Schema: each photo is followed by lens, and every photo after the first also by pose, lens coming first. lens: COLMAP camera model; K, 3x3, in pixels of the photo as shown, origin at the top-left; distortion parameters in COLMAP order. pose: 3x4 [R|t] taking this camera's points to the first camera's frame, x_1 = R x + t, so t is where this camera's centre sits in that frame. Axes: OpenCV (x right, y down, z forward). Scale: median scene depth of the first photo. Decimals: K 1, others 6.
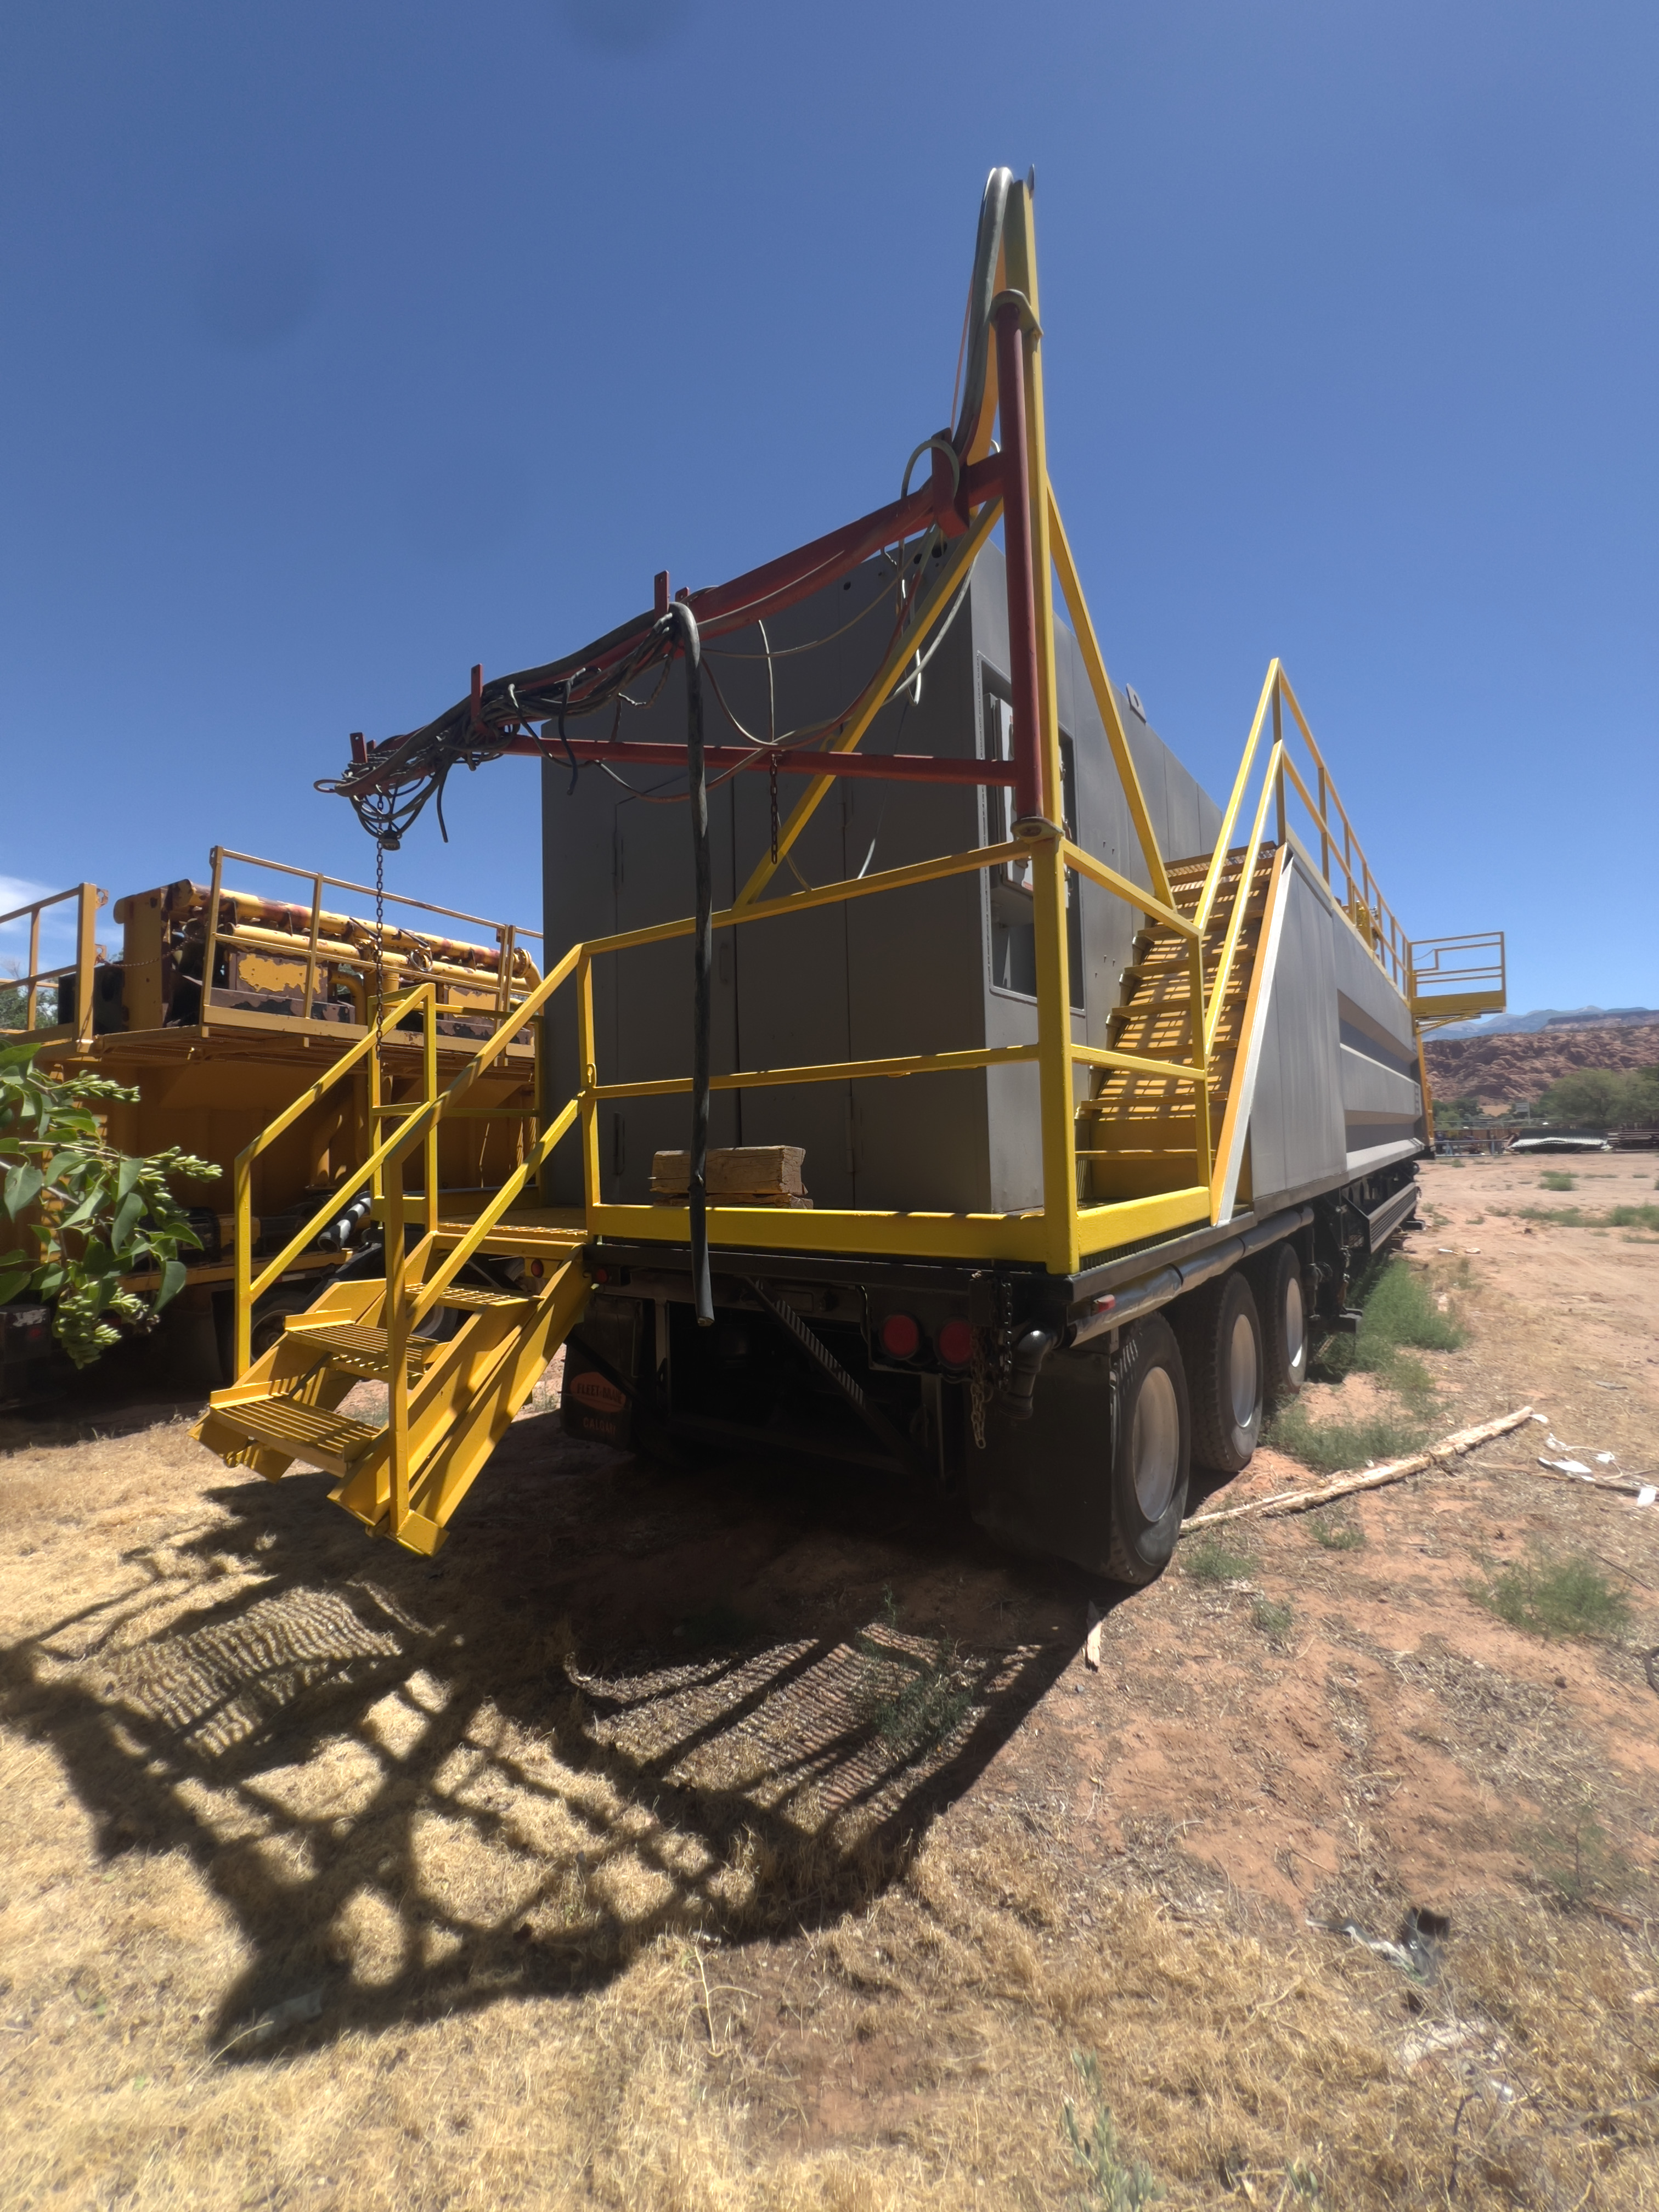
lens RADIAL K [[884.3, 0, 834.3], [0, 884.3, 1099.4], [0, 0, 1]] dist [-0.003203, 0.000768]
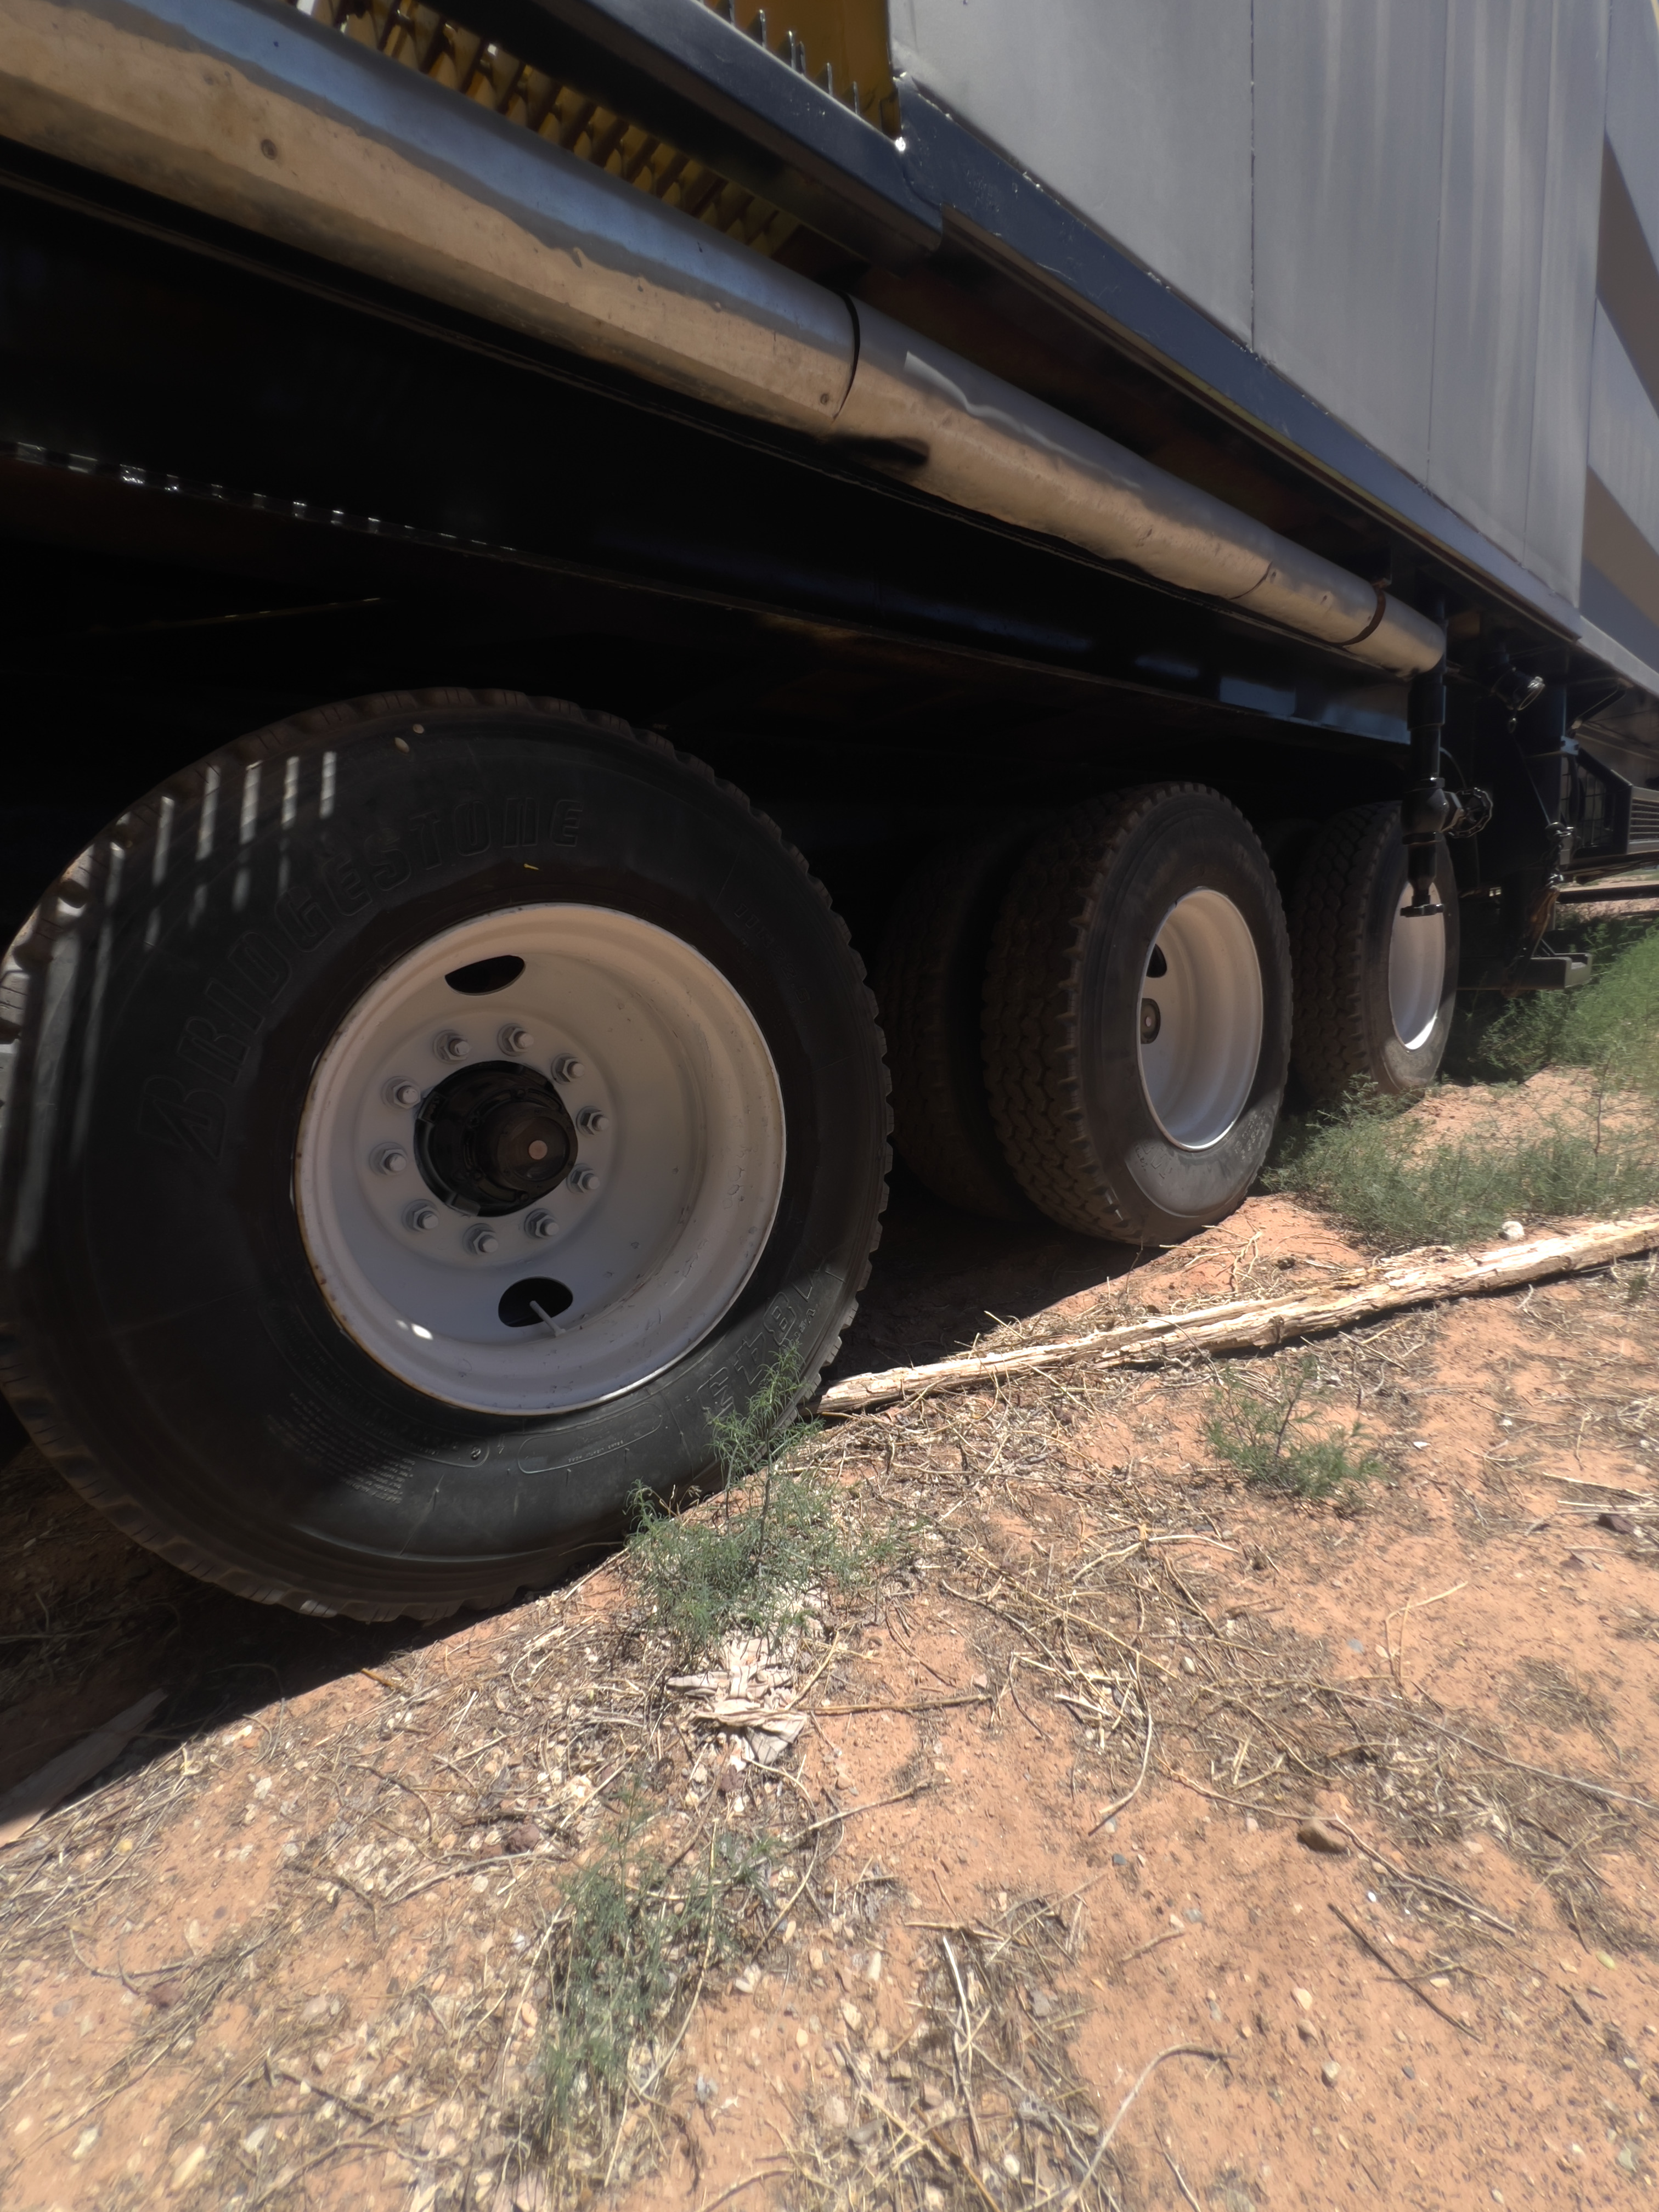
lens RADIAL K [[884.3, 0, 834.3], [0, 884.3, 1099.4], [0, 0, 1]] dist [-0.003203, 0.000768]
pose [[0.976907, -0.031286, -0.211361, 0.422760], [0.081695, 0.968751, 0.234195, 0.255827], [0.197429, -0.246054, 0.948936, 0.621270]]
